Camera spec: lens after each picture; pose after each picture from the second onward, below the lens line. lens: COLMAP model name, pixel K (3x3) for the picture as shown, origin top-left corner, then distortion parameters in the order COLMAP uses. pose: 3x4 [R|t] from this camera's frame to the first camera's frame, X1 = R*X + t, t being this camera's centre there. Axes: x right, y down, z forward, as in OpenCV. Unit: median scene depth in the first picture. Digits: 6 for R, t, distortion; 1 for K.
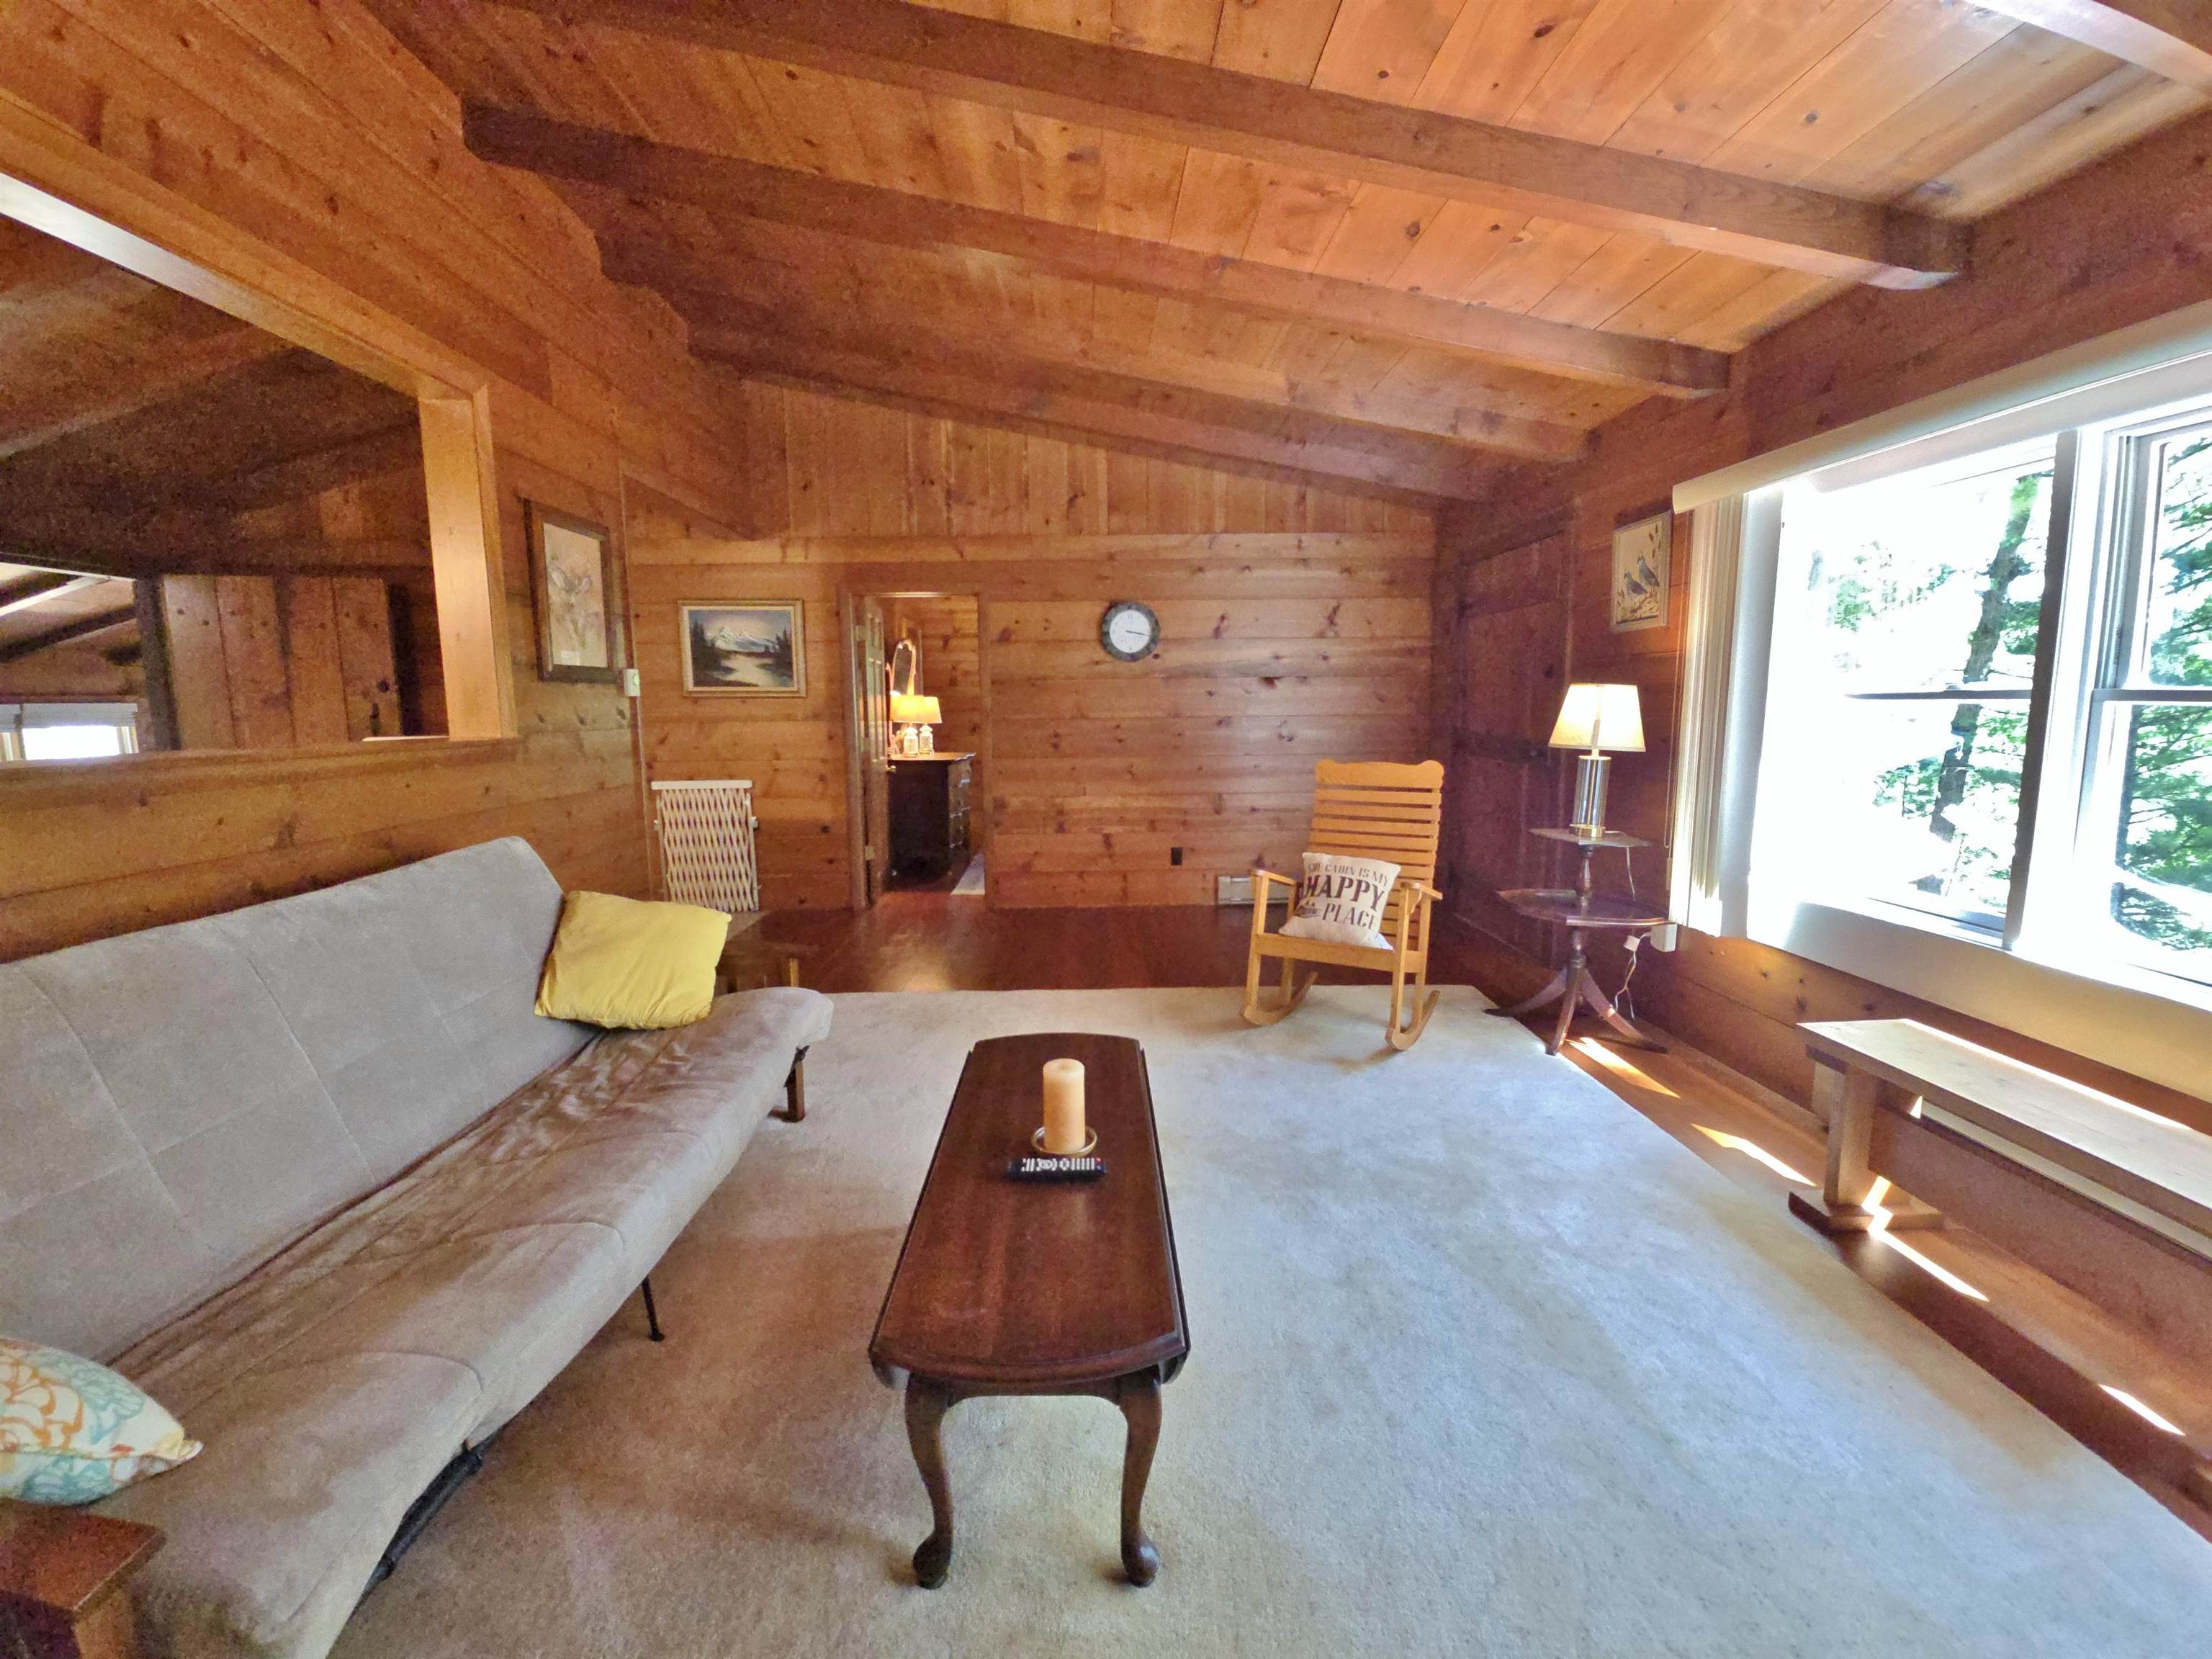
lens RADIAL K [[895.6, 0, 1106.0], [0, 895.6, 829.5], [0, 0, 1]] dist [-0.000984, 0.000093]
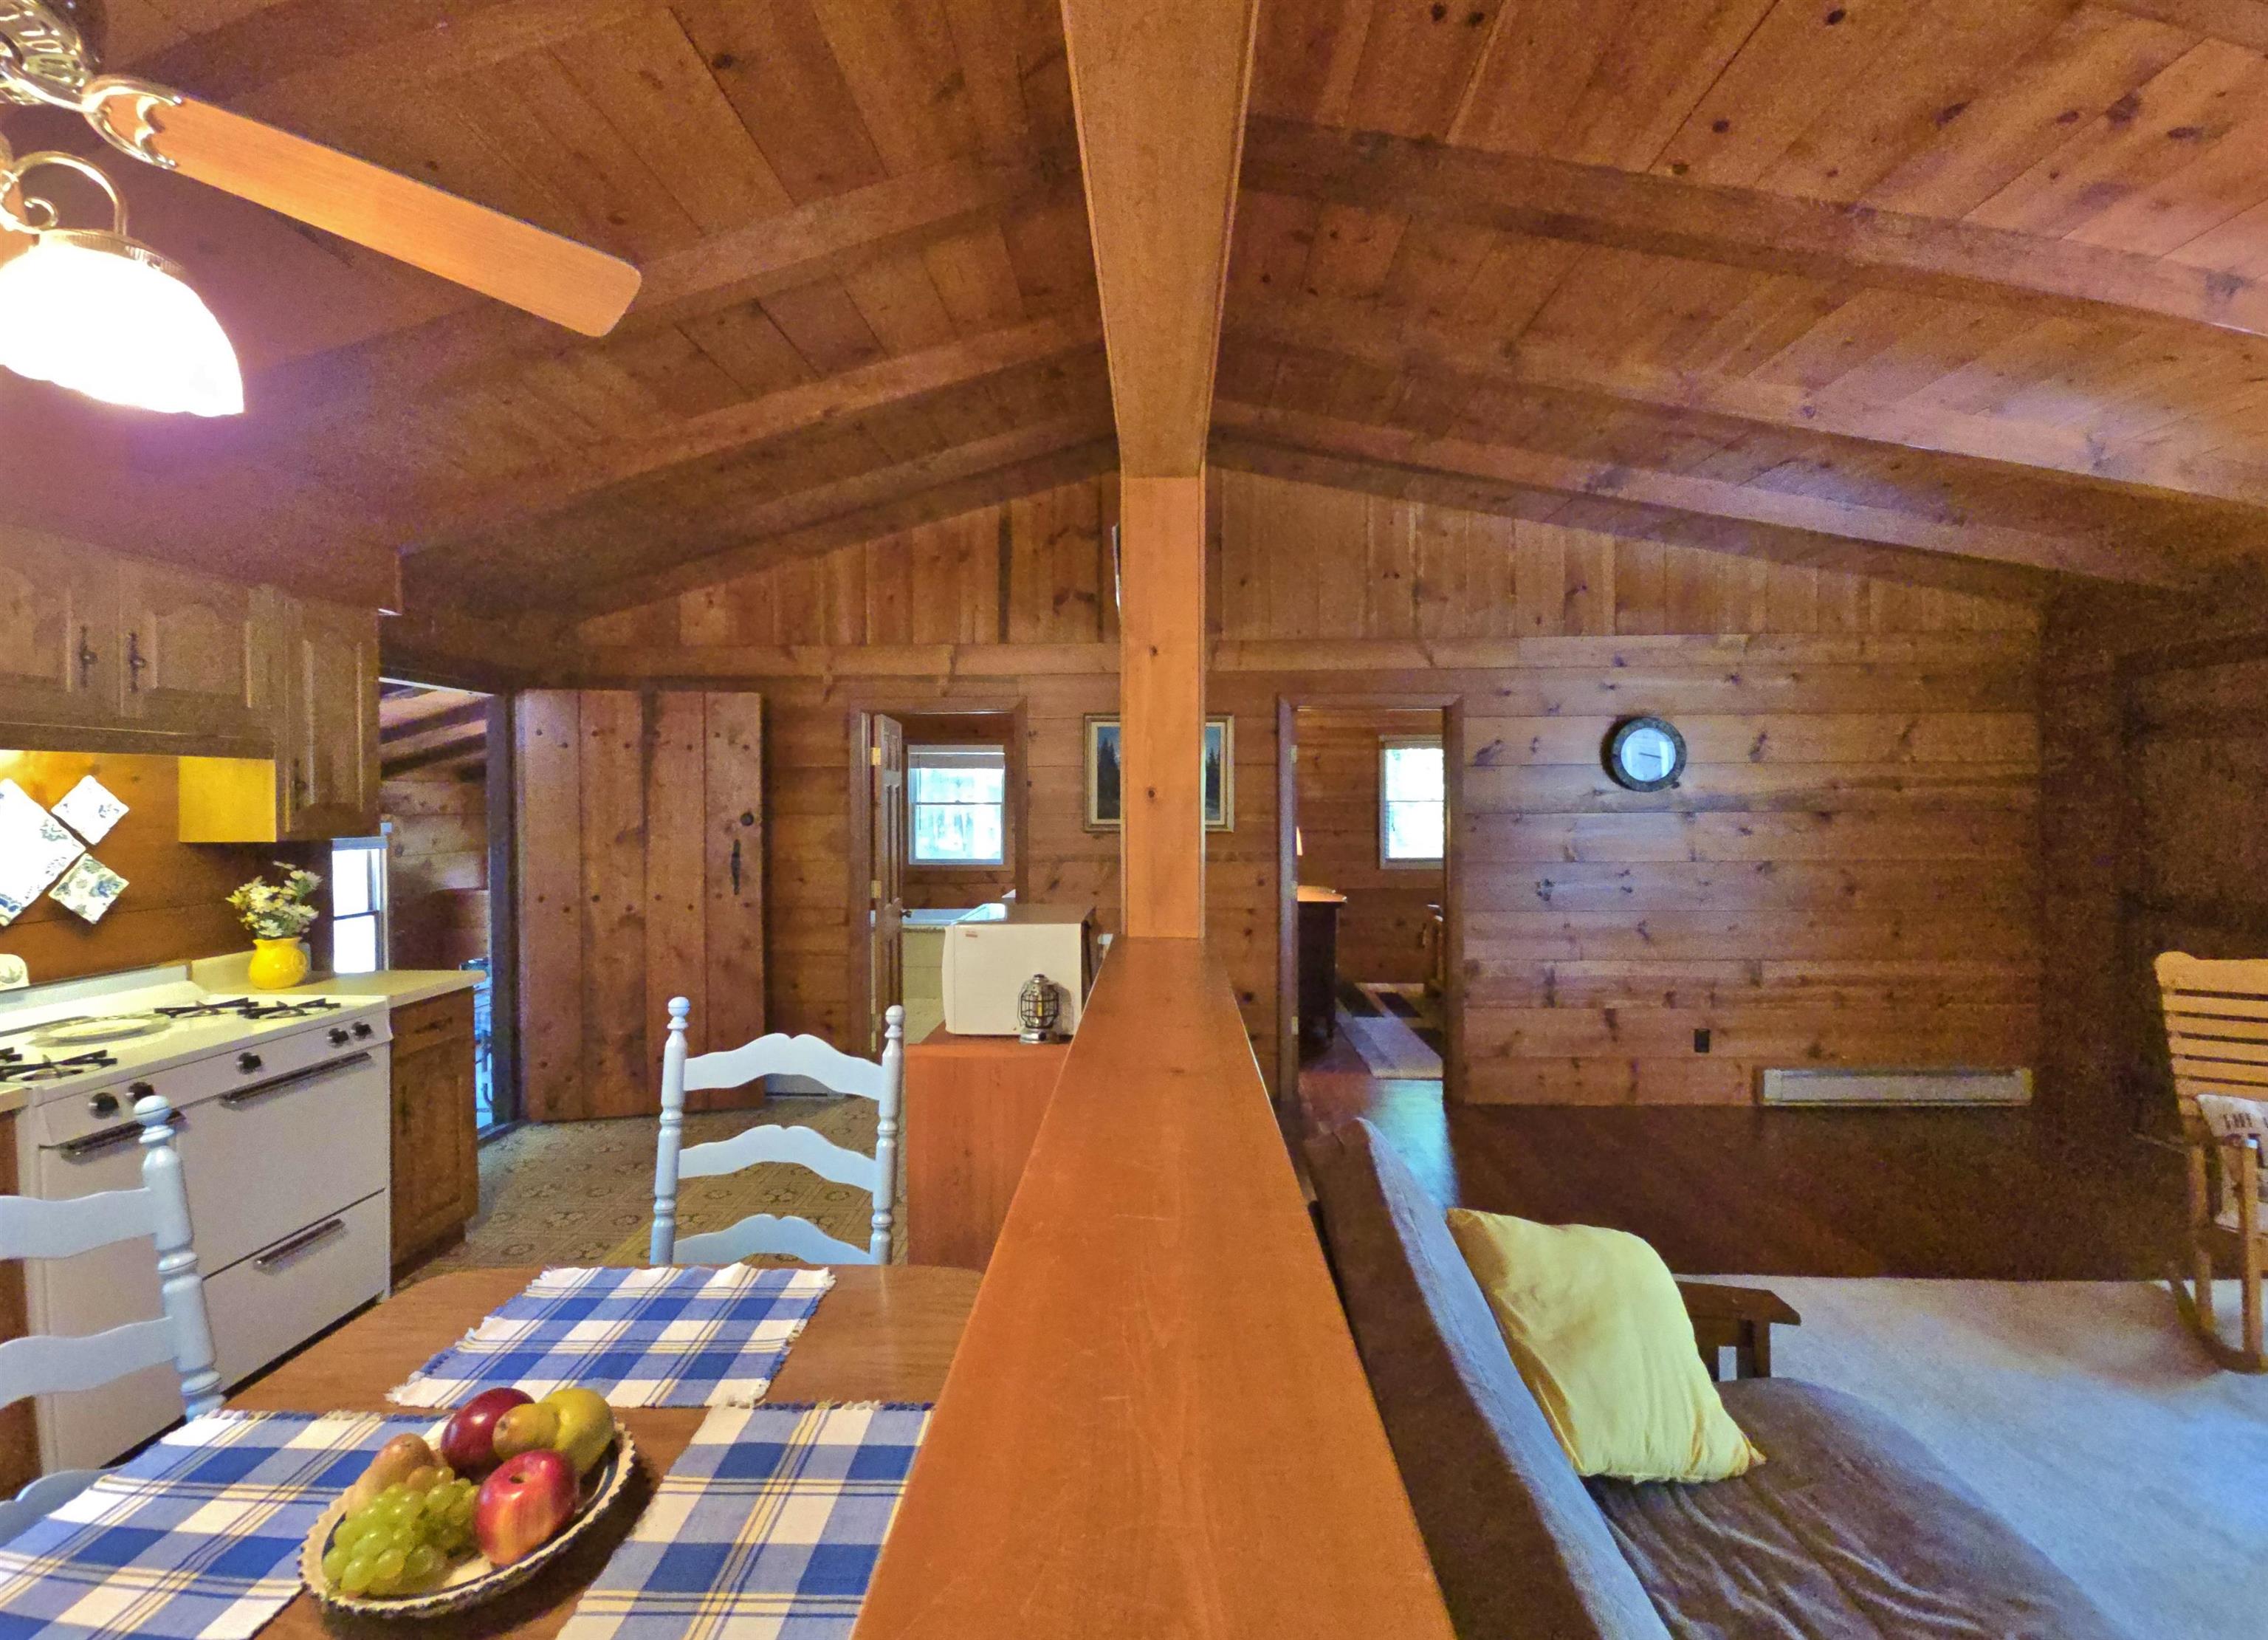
lens RADIAL K [[960.6, 0, 1134.0], [0, 960.6, 820.0], [0, 0, 1]] dist [-0.008391, 0.000285]
pose [[0.997701, 0.006874, -0.067424, -0.374478], [-0.014727, 0.993061, -0.116671, -0.058303], [0.066154, 0.117396, 0.990879, 0.138296]]
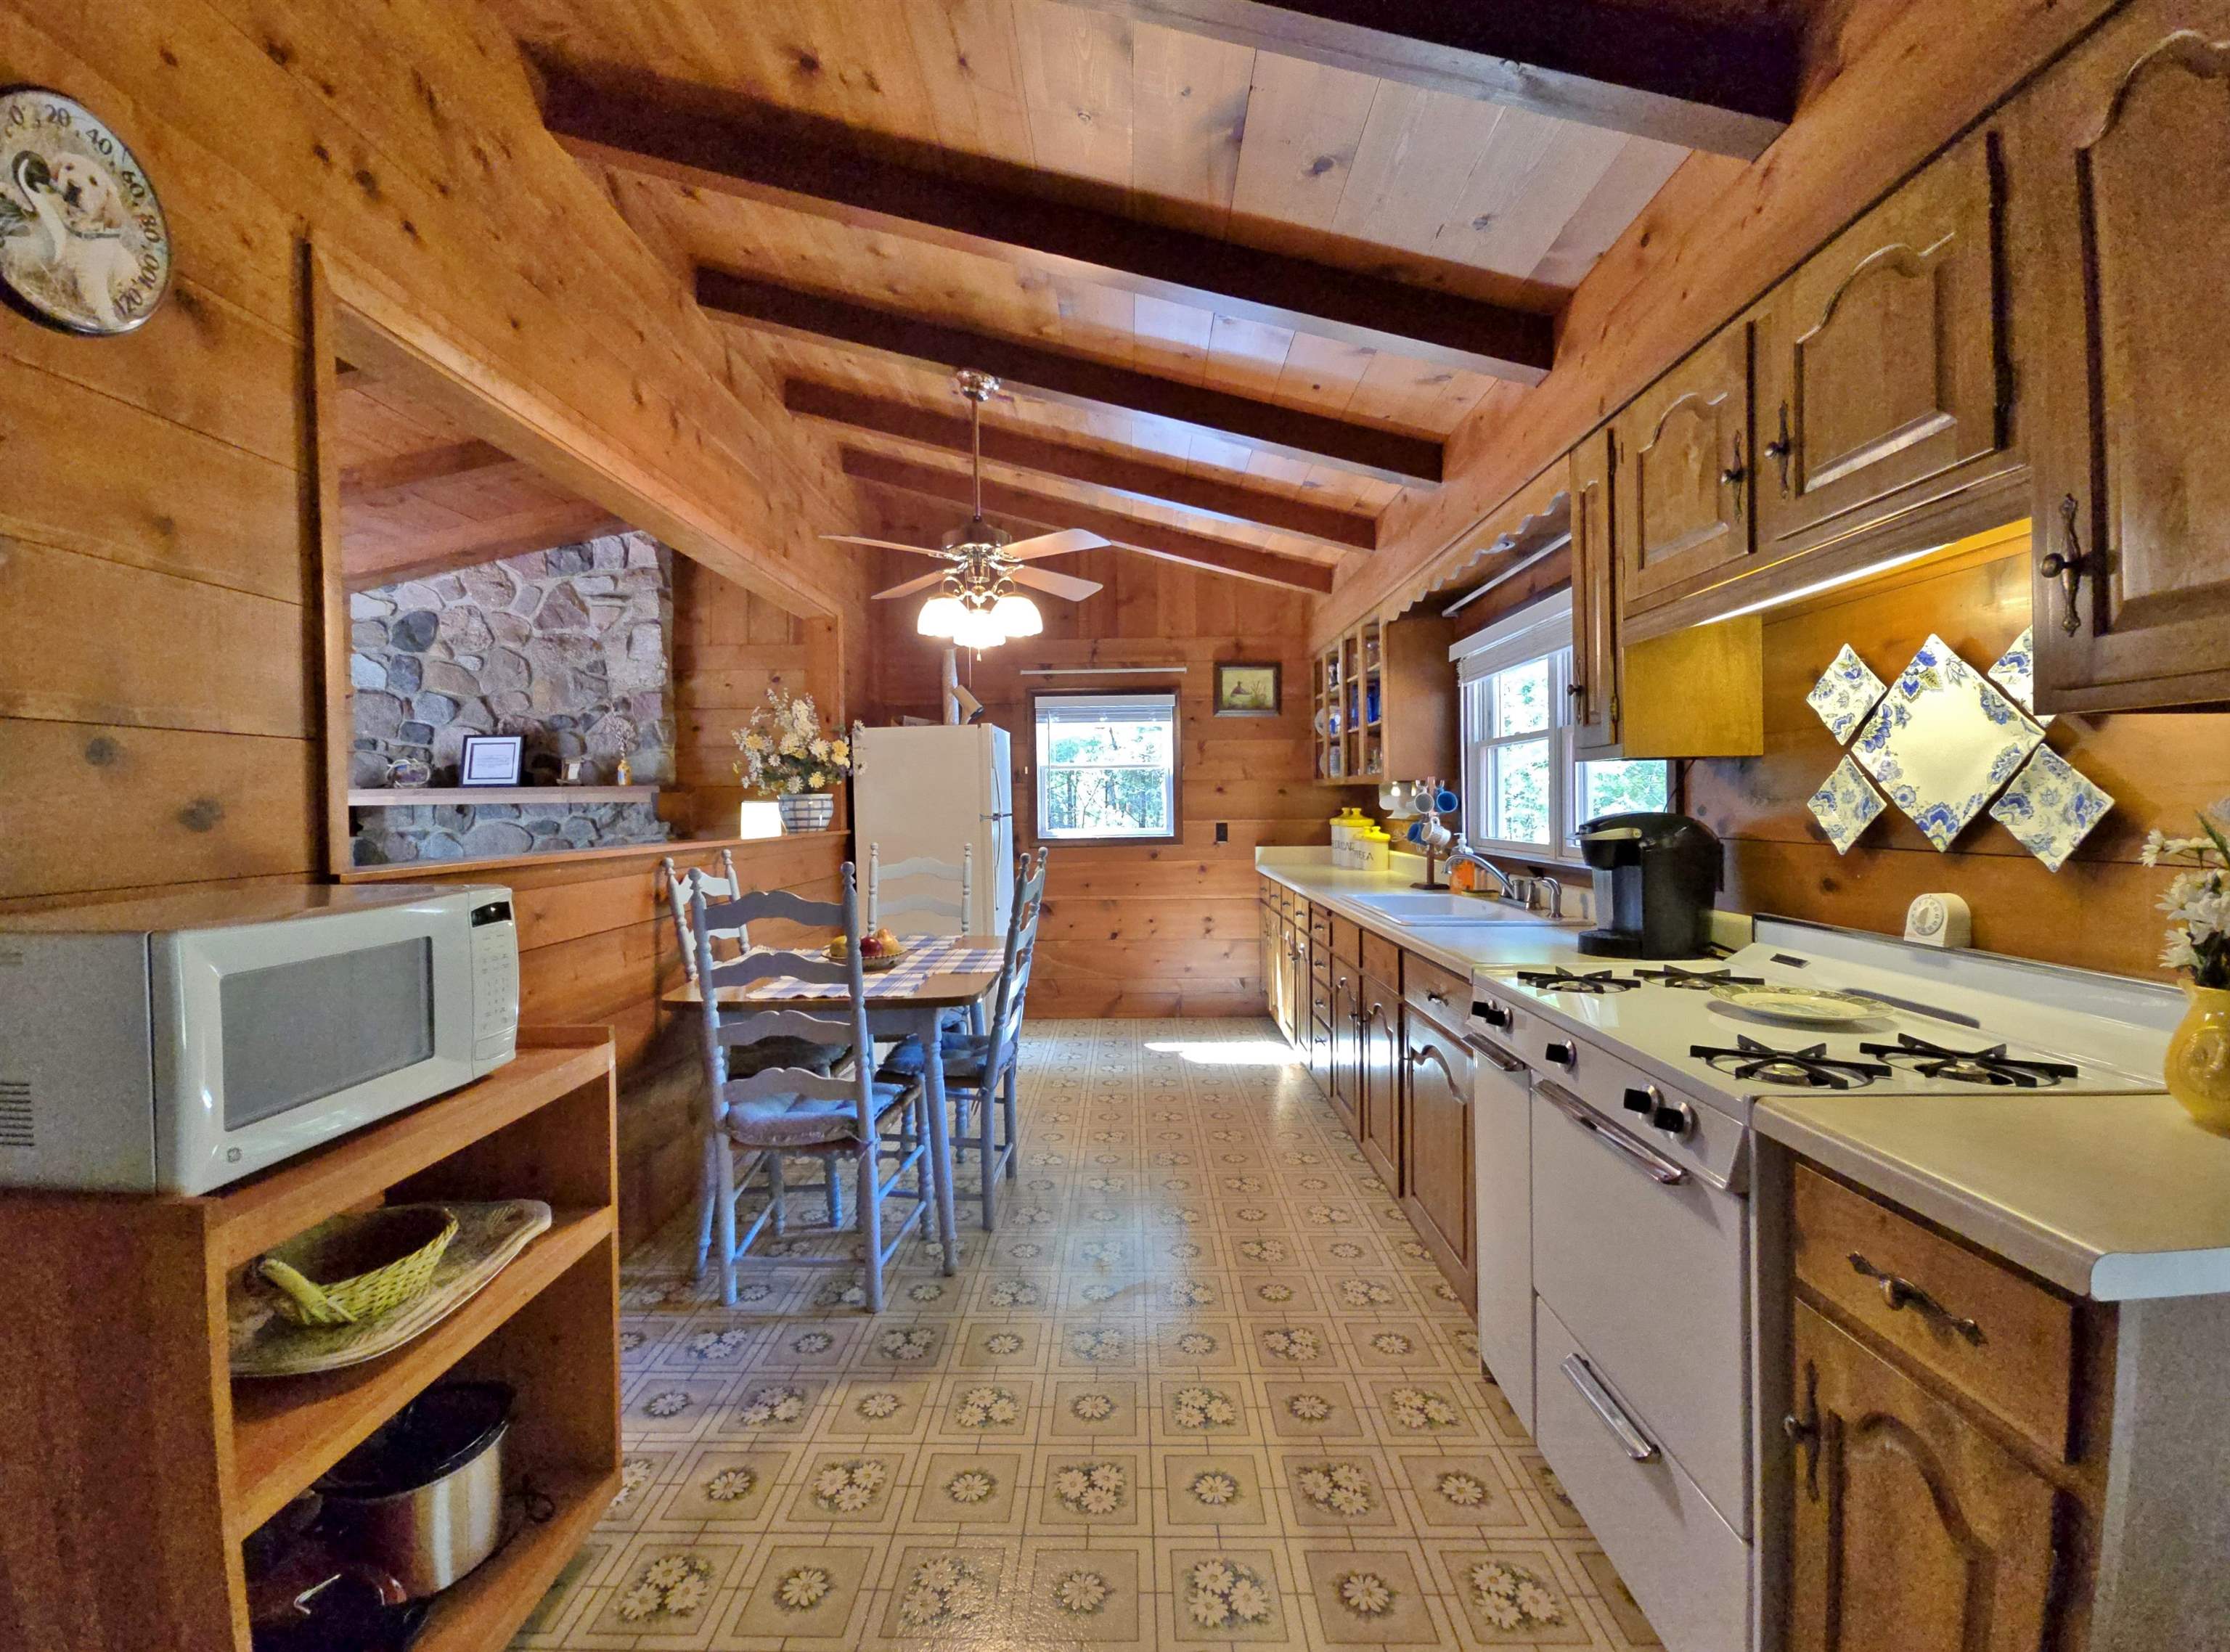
lens RADIAL K [[943.6, 0, 1115.0], [0, 943.6, 826.0], [0, 0, 1]] dist [0.024715, 0.000064]
pose [[-0.997413, 0.019019, 0.069322, -0.701994], [0.029804, 0.986983, 0.158038, -0.118939], [-0.065414, 0.159695, -0.984997, 0.887258]]
